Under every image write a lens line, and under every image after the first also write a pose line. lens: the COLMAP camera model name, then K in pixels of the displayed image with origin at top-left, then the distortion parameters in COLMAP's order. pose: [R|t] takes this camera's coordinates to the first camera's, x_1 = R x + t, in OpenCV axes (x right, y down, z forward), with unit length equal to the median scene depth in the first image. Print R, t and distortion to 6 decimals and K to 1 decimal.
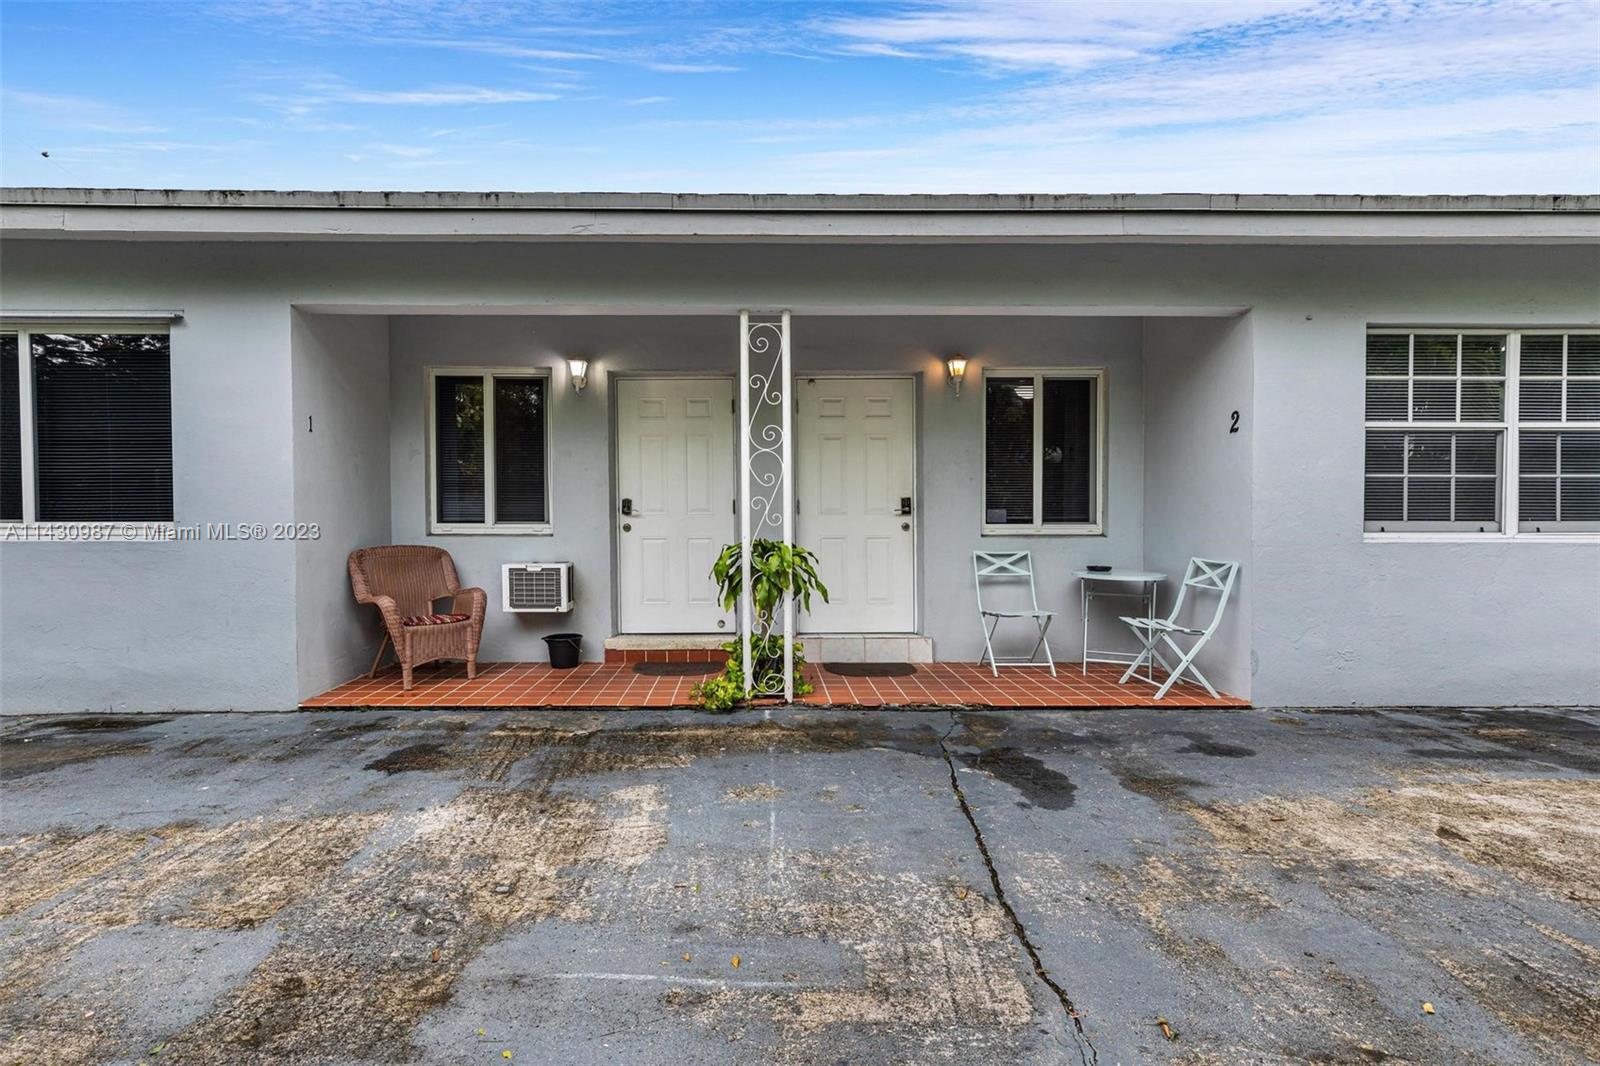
lens RADIAL K [[775.6, 0, 761.5], [0, 775.6, 538.6], [0, 0, 1]] dist [0.013922, -0.000494]
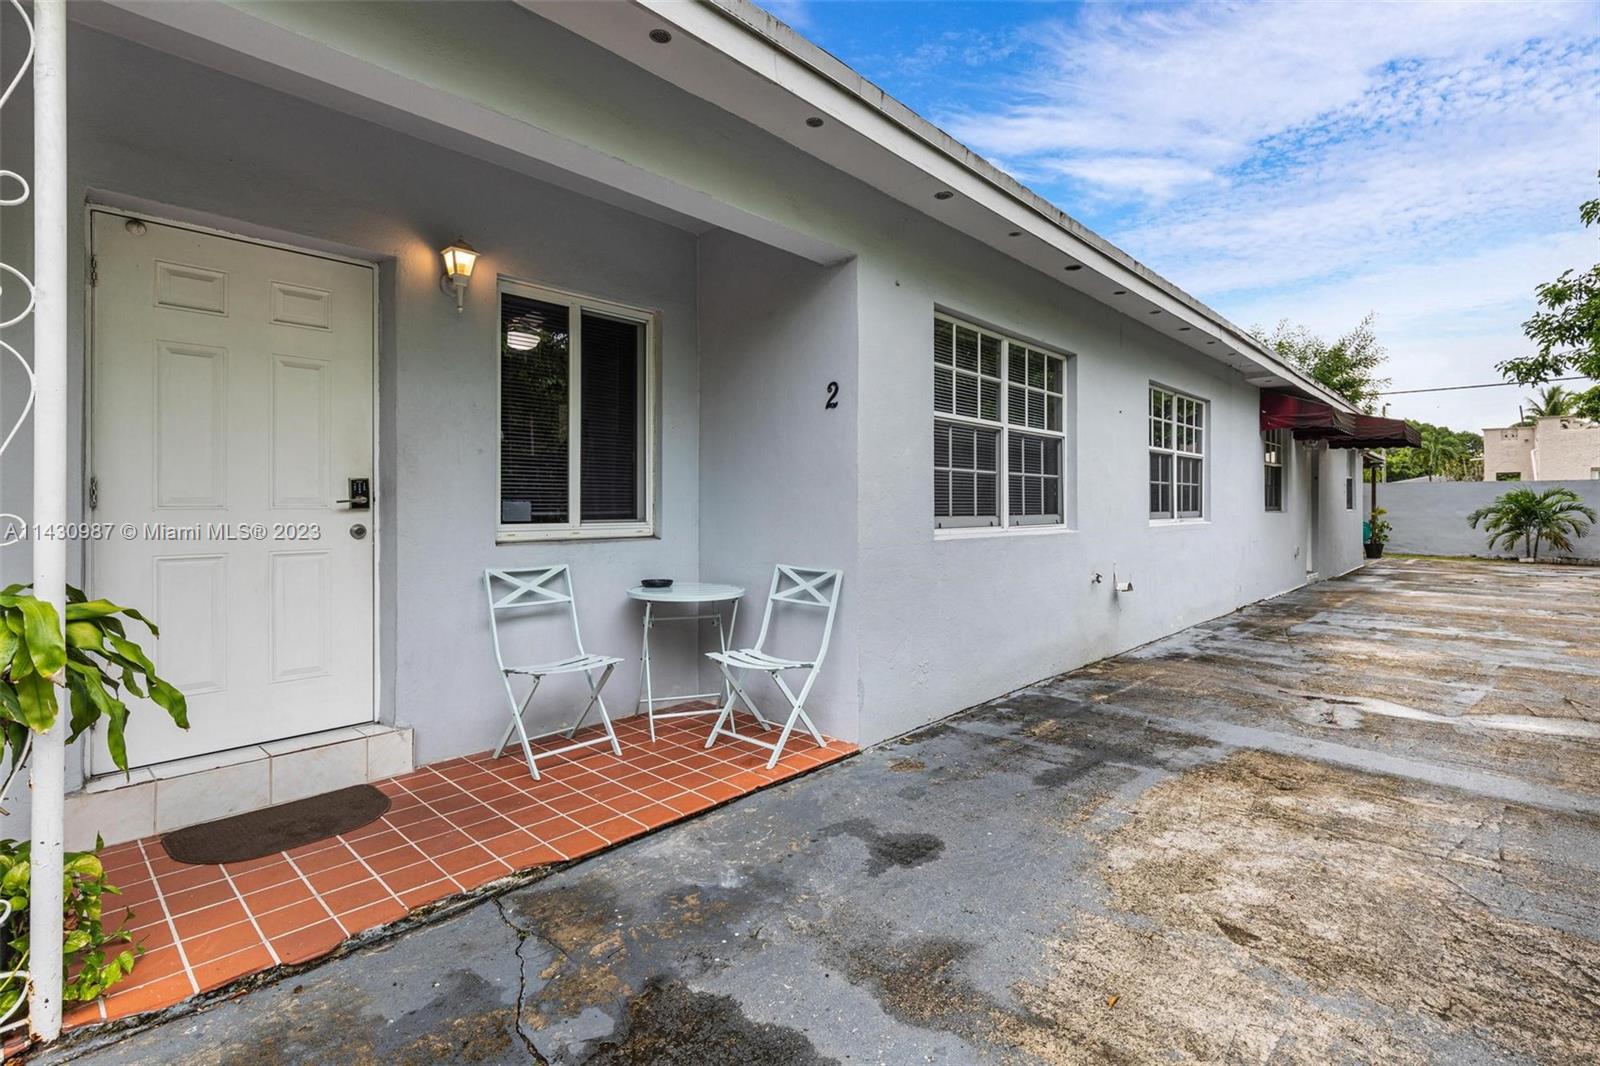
lens RADIAL K [[739.6, 0, 778.0], [0, 739.6, 495.0], [0, 0, 1]] dist [0.003078, 0.000278]
pose [[0.704492, 0.010776, 0.709630, 0.025918], [0.017668, 0.999309, -0.032715, -0.022169], [-0.709492, 0.035585, 0.703814, 0.492836]]
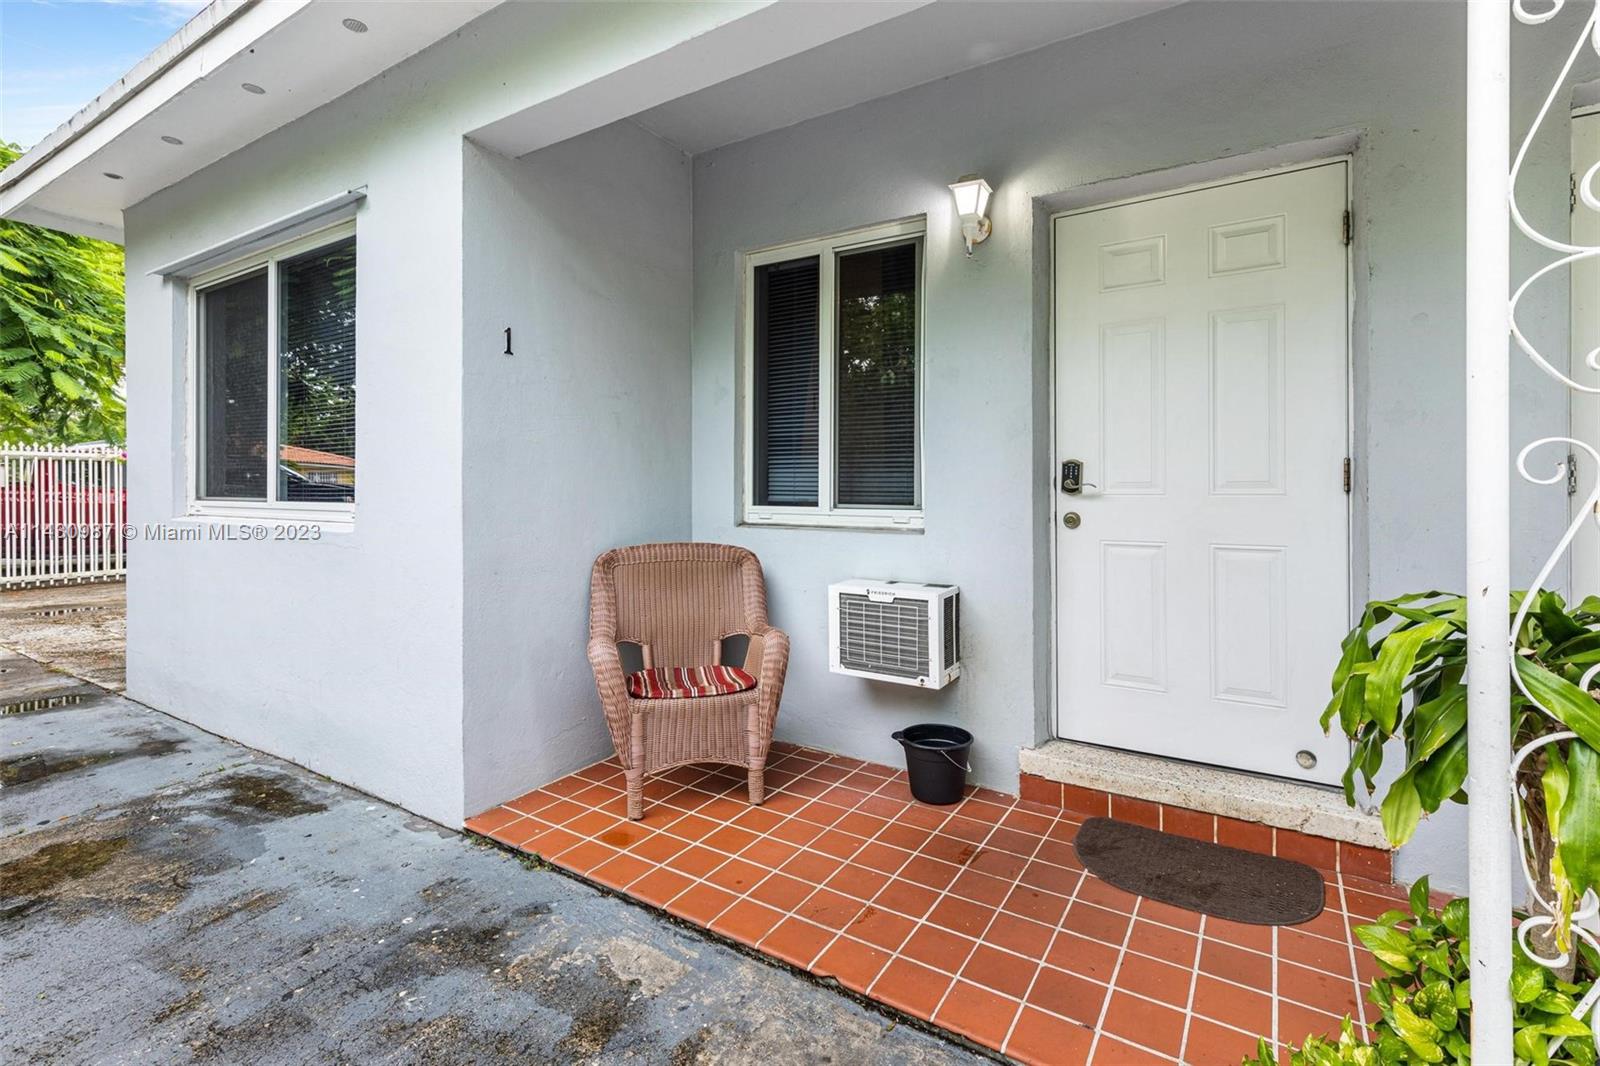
lens RADIAL K [[741.8, 0, 810.2], [0, 741.8, 496.4], [0, 0, 1]] dist [0.010596, -0.000272]
pose [[0.845390, 0.008190, -0.534087, -0.077936], [-0.016348, 0.999811, -0.010545, -0.026089], [0.533900, 0.017646, 0.845364, 0.633184]]
